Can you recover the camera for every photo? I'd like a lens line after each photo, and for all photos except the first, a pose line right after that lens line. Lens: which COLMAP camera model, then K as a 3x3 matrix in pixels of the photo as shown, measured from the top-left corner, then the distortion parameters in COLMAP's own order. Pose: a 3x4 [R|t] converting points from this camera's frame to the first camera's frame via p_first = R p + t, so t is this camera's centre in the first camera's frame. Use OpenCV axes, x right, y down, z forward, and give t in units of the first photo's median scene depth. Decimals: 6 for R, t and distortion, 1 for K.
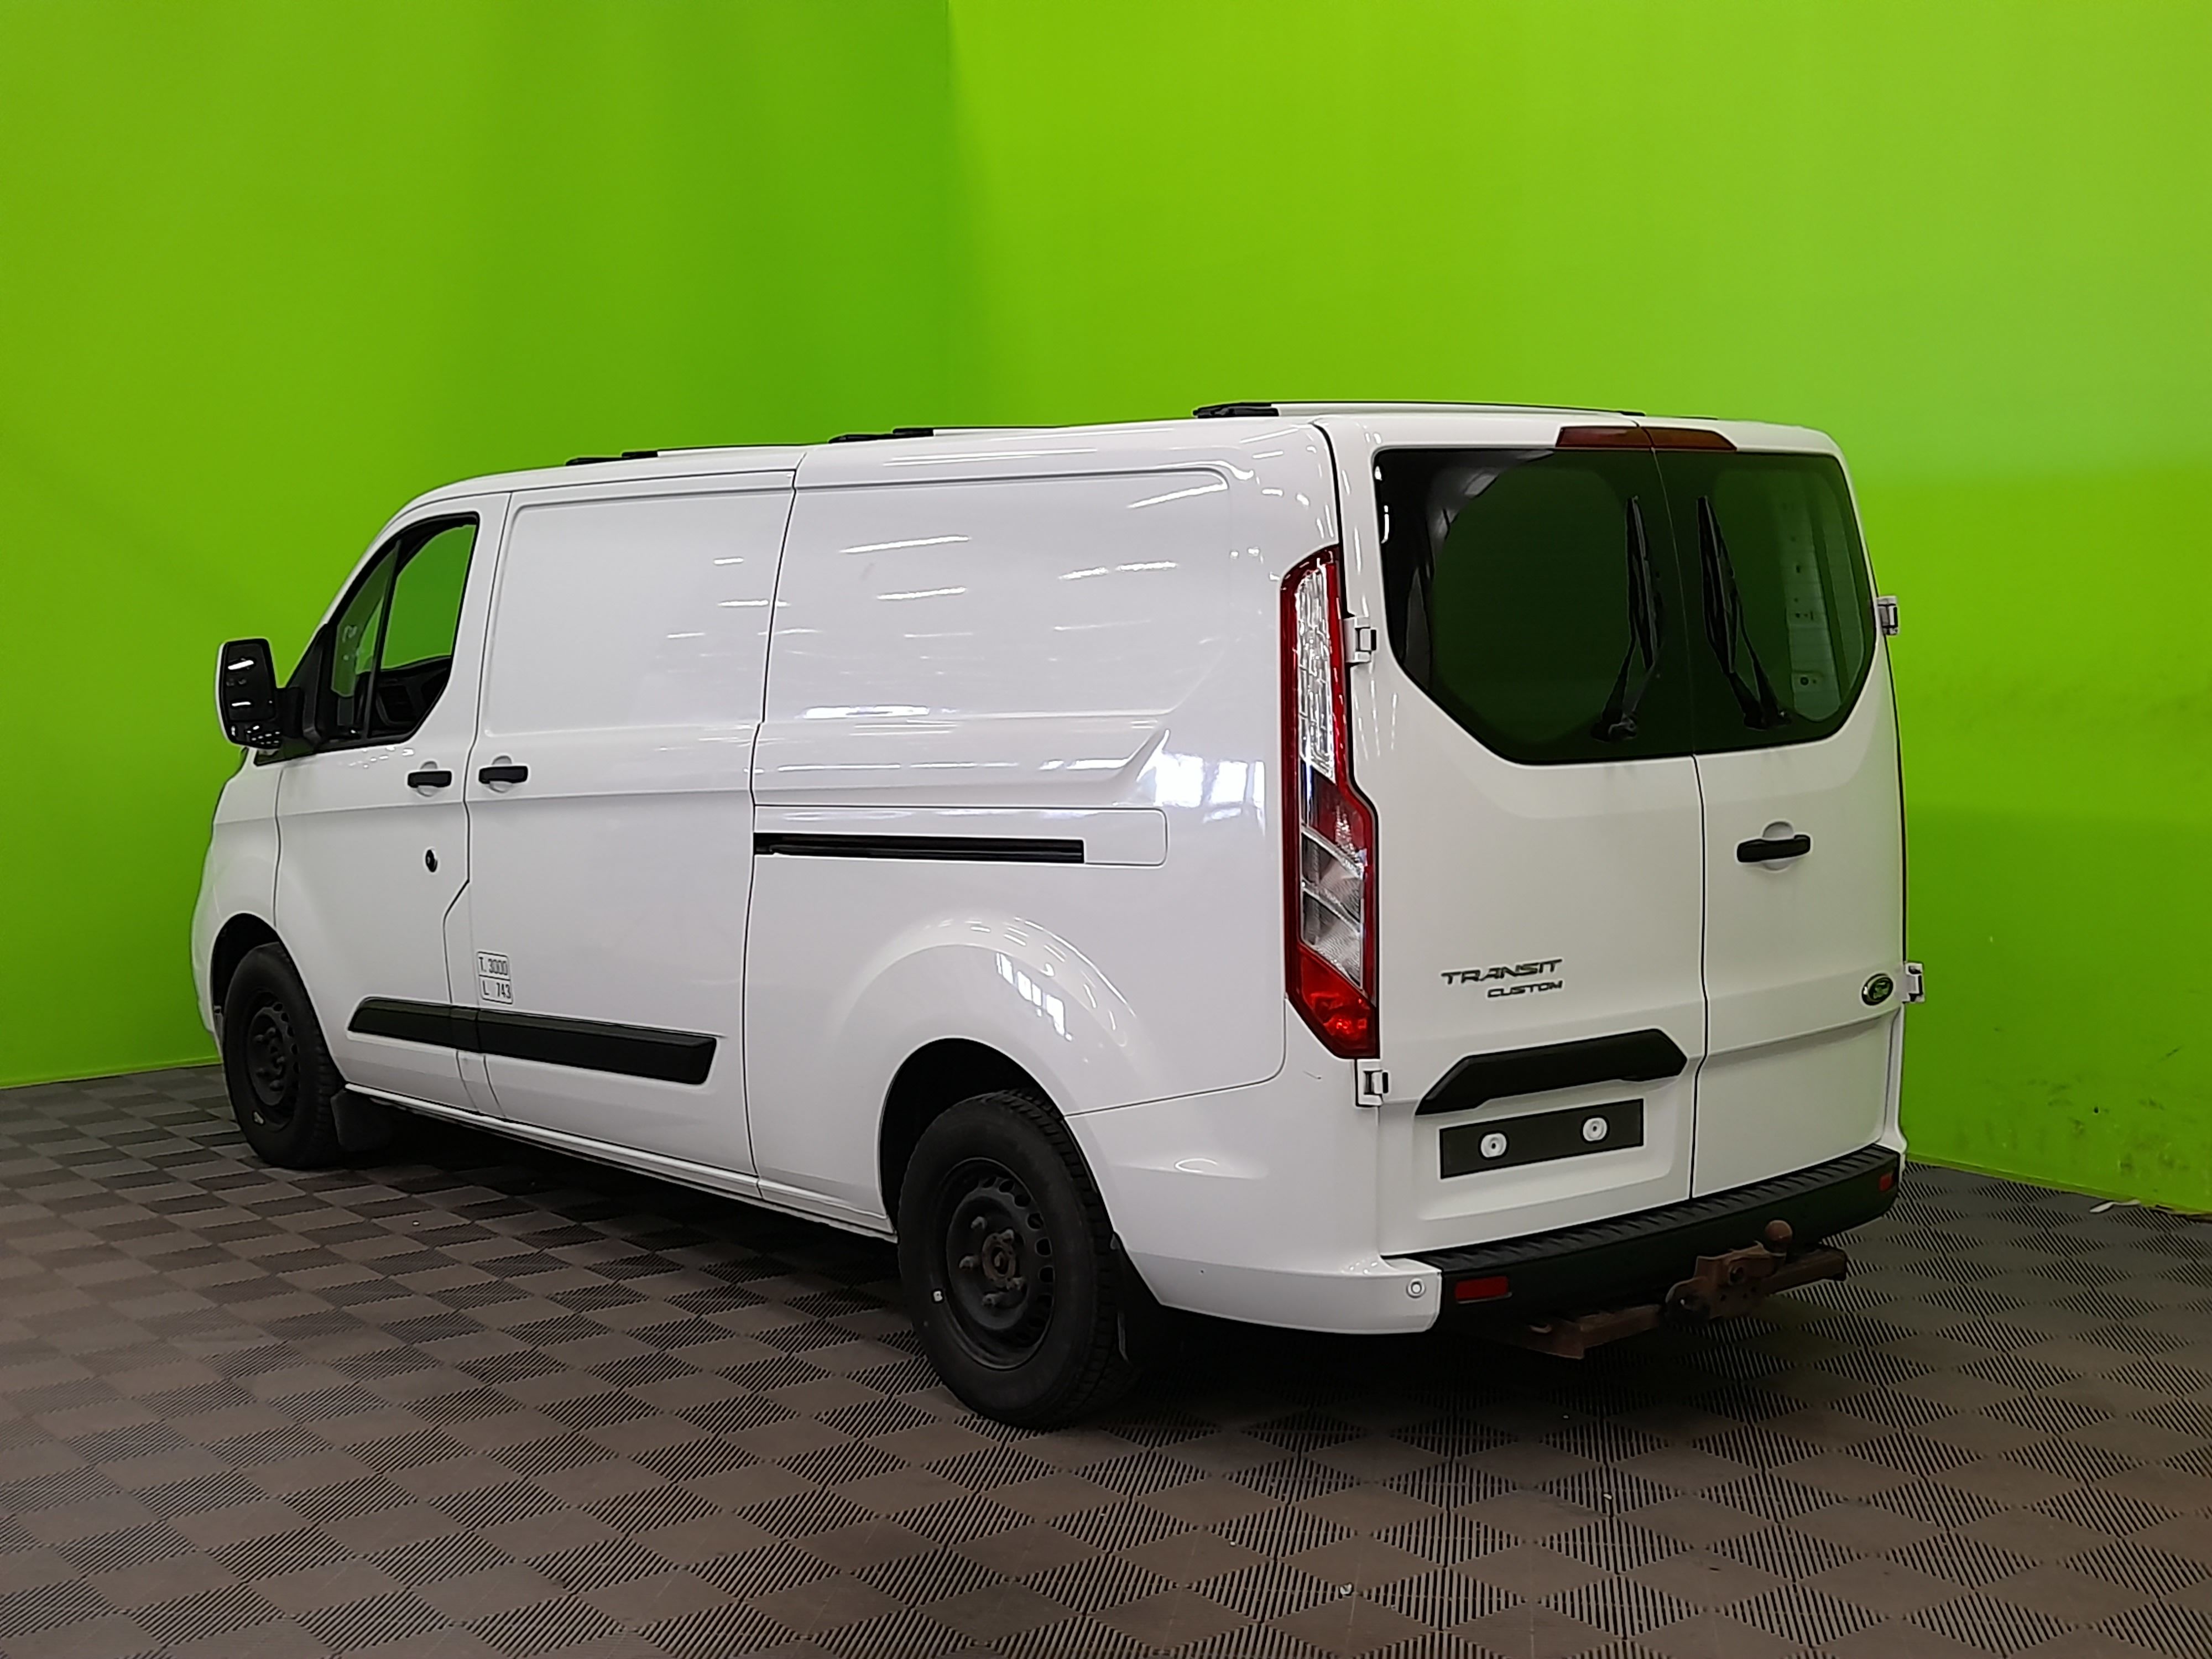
lens RADIAL K [[2527.4, 0, 1106.0], [0, 2527.4, 829.5], [0, 0, 1]] dist [0.160064, 0.009879]
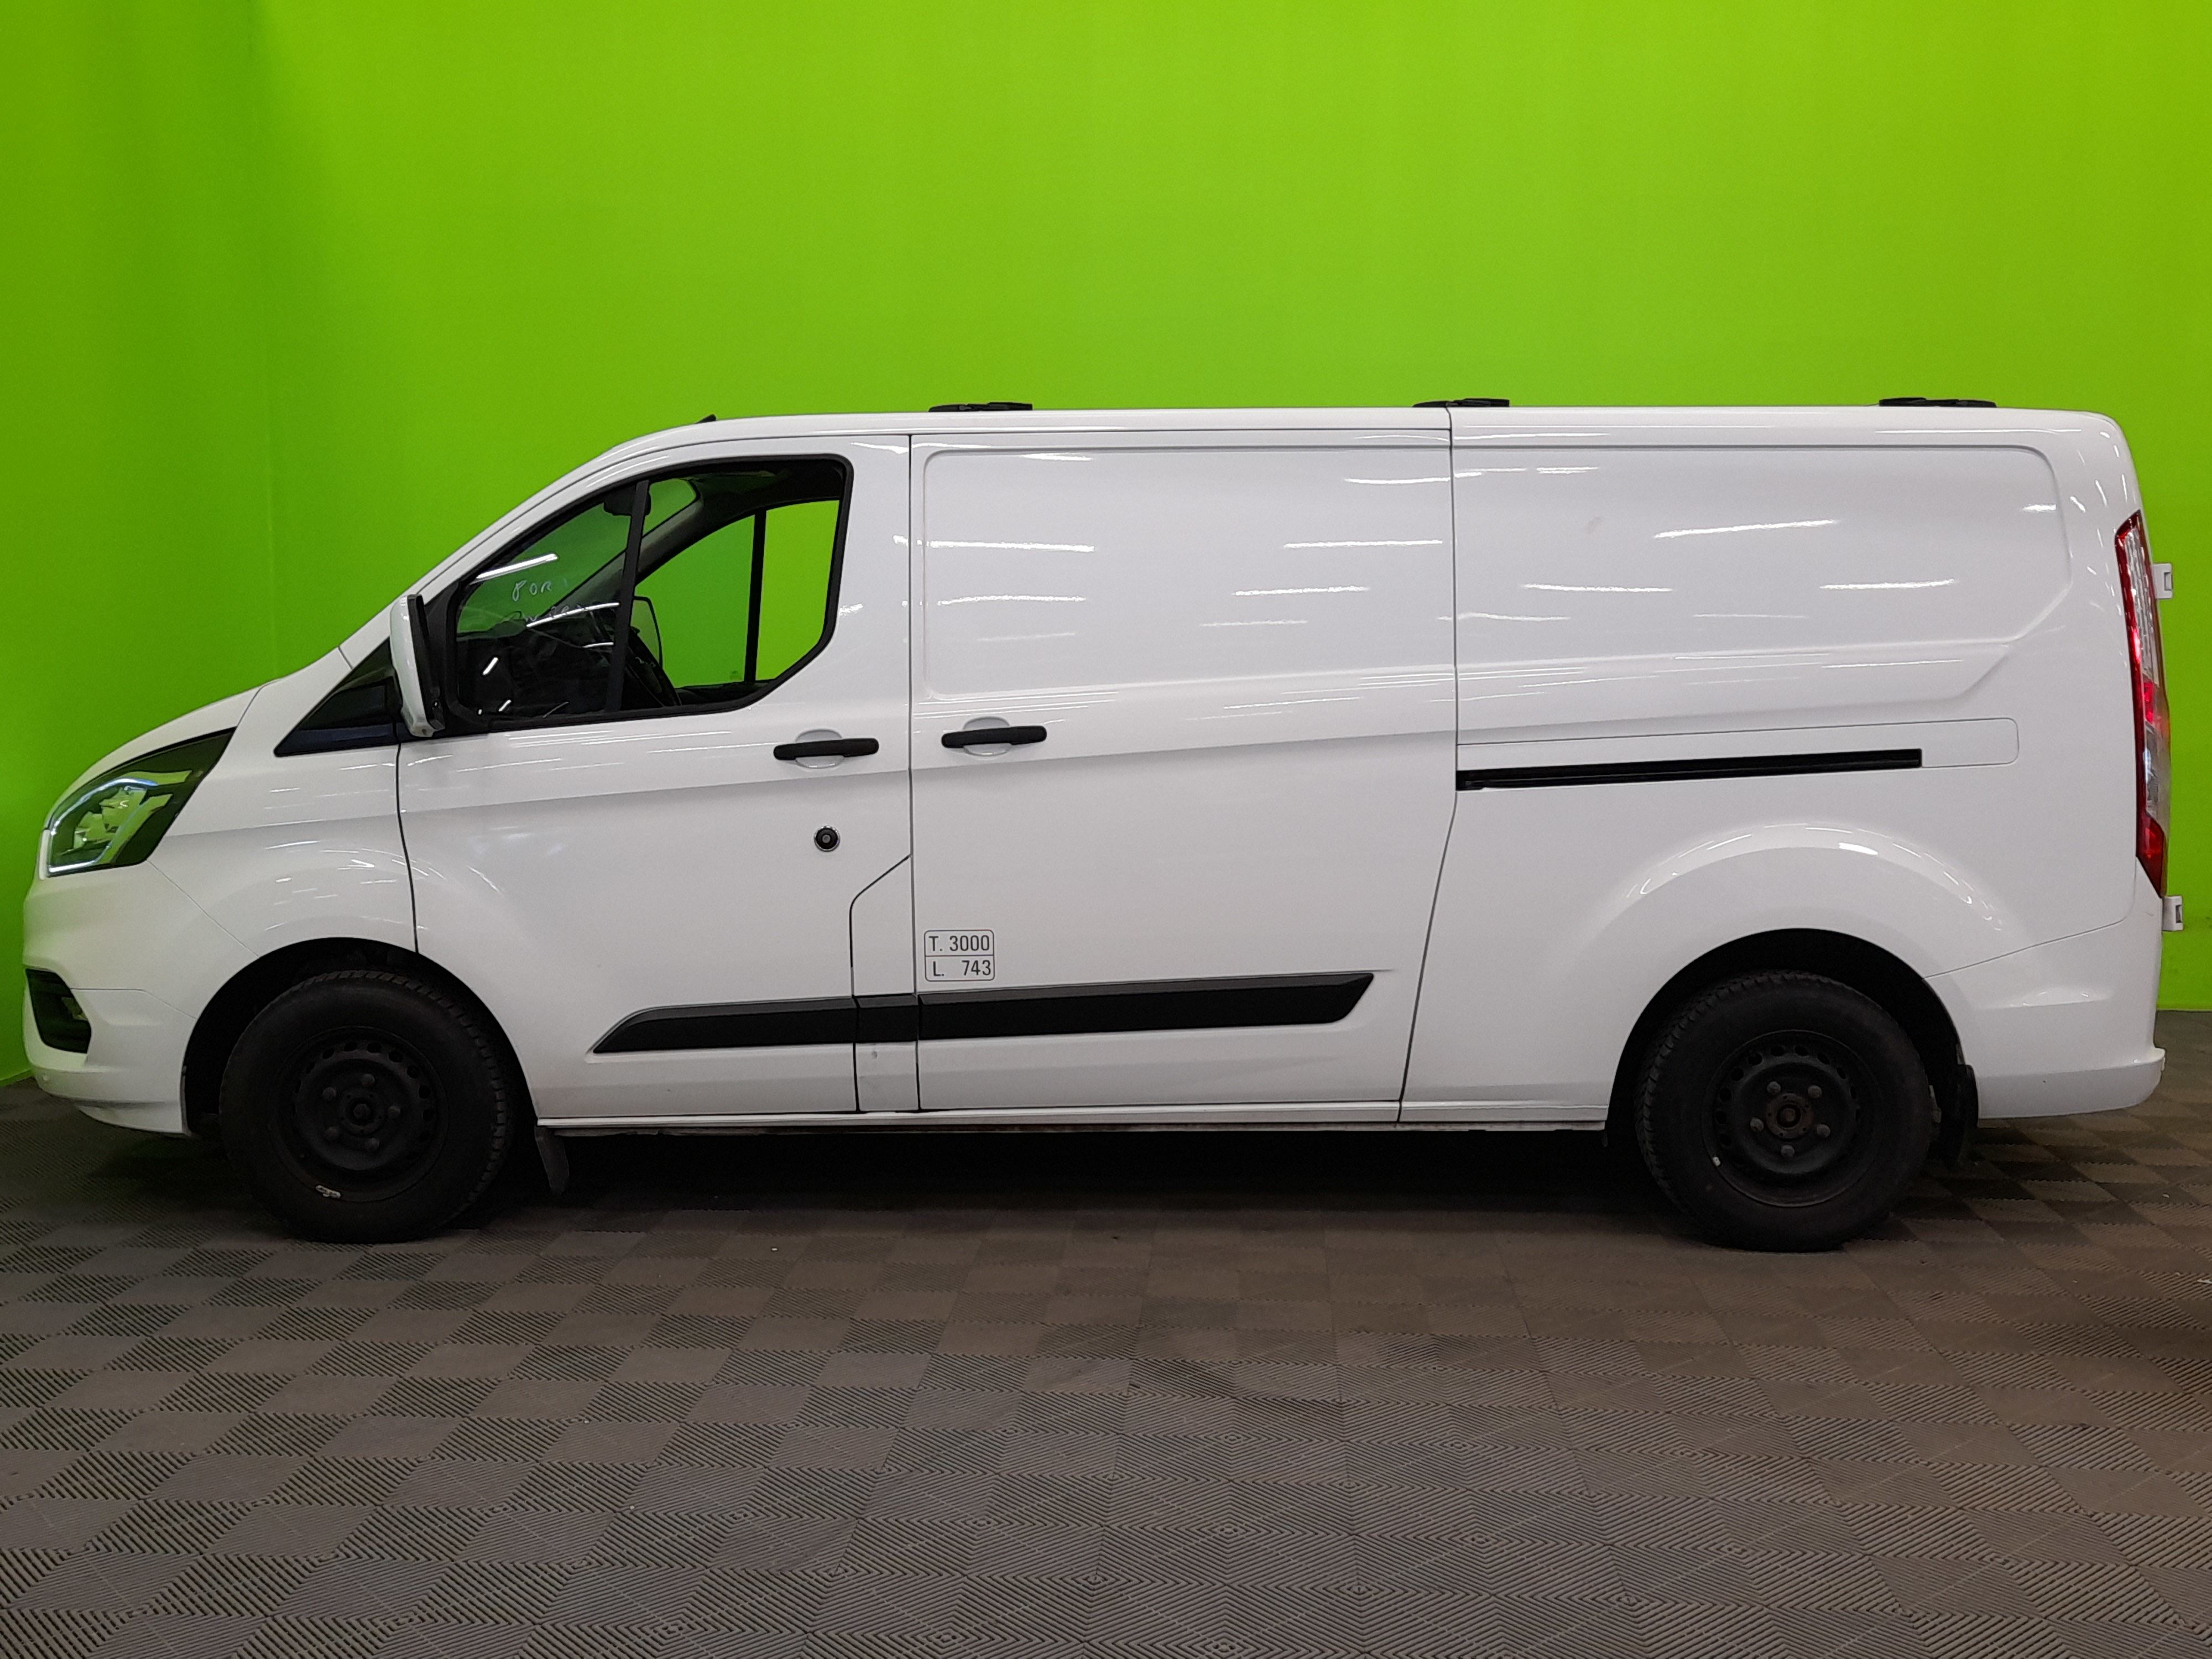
lens RADIAL K [[2527.4, 0, 1106.0], [0, 2527.4, 829.5], [0, 0, 1]] dist [0.160064, 0.009879]
pose [[0.710674, -0.063435, 0.700655, -0.947016], [0.059530, 0.997777, 0.029953, -0.014178], [-0.700998, 0.020423, 0.712871, 0.331848]]
